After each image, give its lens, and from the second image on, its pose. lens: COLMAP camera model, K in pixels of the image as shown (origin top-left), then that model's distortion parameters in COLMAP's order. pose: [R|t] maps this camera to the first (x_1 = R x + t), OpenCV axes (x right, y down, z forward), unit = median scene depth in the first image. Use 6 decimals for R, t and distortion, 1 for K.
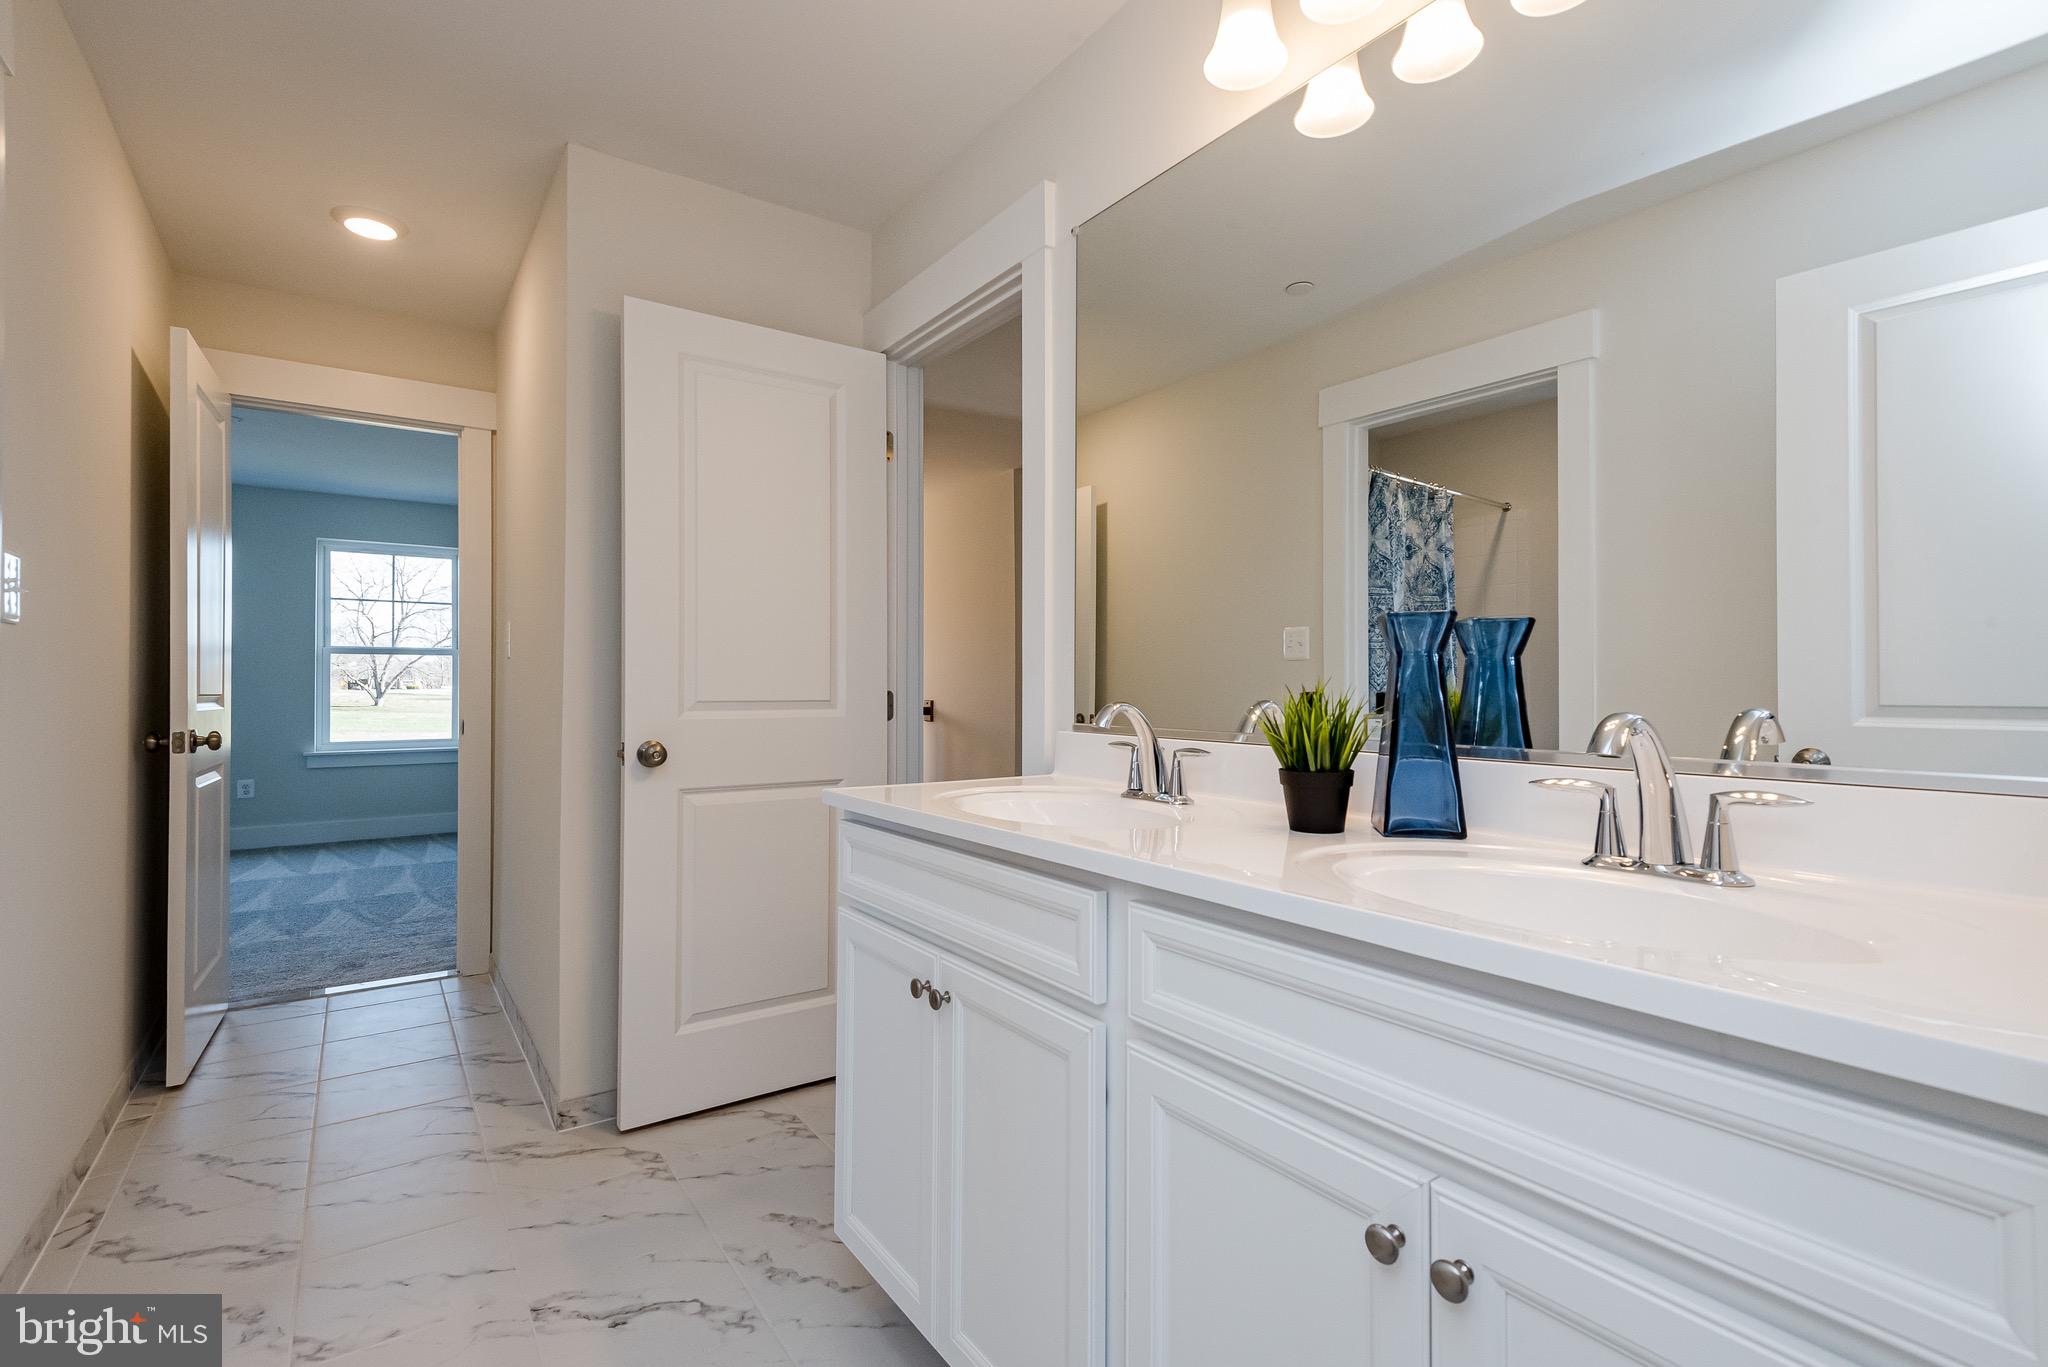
lens RADIAL K [[927.5, 0, 1021.9], [0, 927.5, 674.6], [0, 0, 1]] dist [-0.000128, -0.000037]
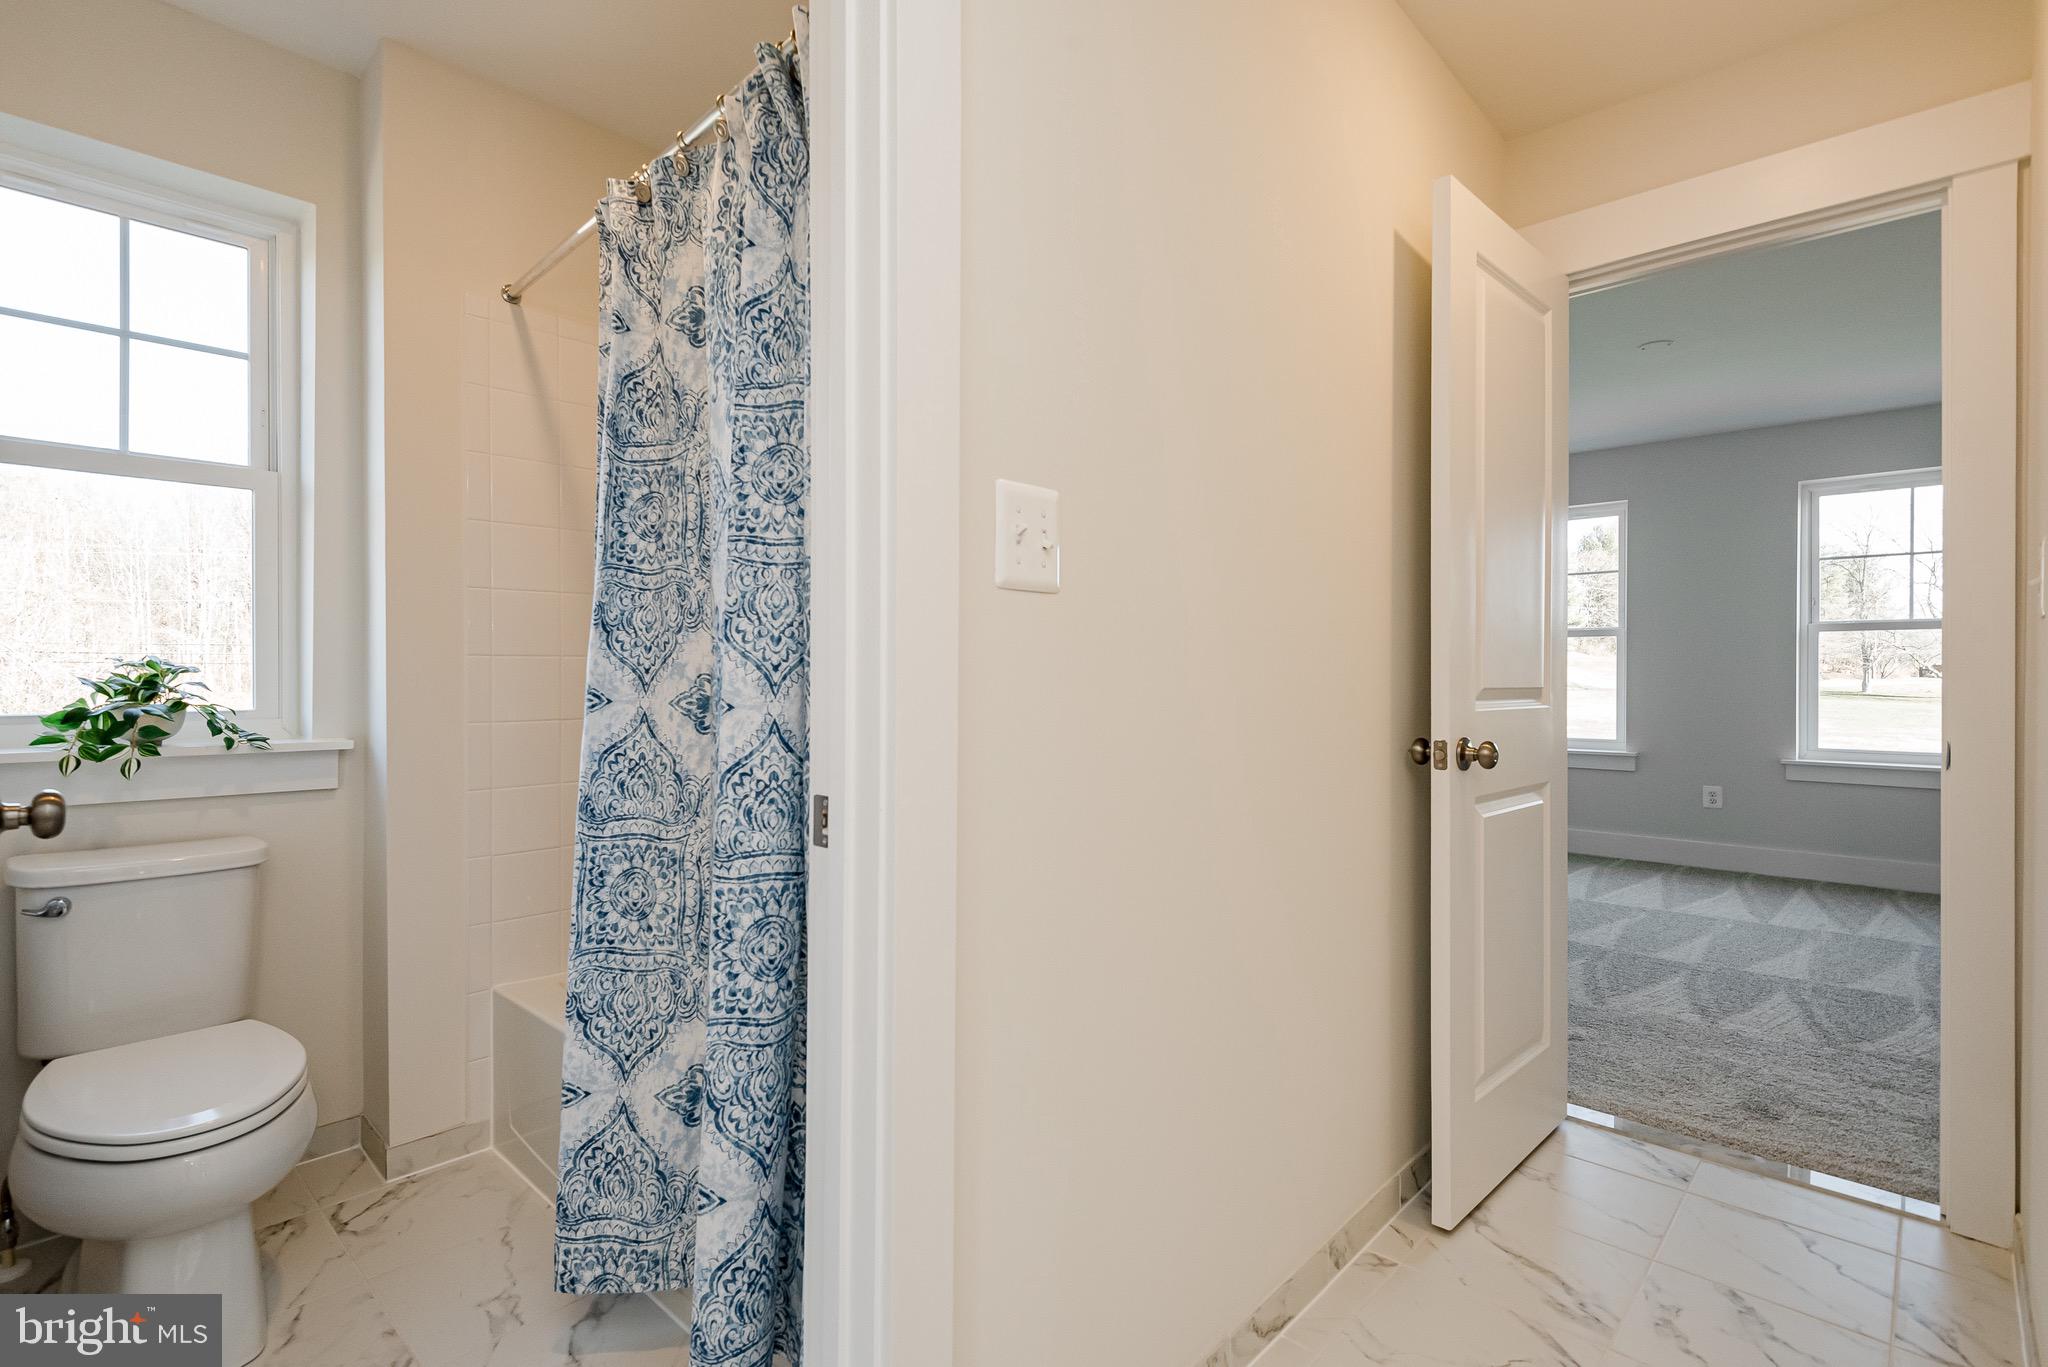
lens RADIAL K [[1006.1, 0, 979.6], [0, 1006.1, 677.8], [0, 0, 1]] dist [0.002752, -0.000616]
pose [[0.195922, 0.006301, -0.980599, -0.108745], [0.010417, 0.999910, 0.008506, 0.001851], [0.980564, -0.011882, 0.195839, 0.250729]]
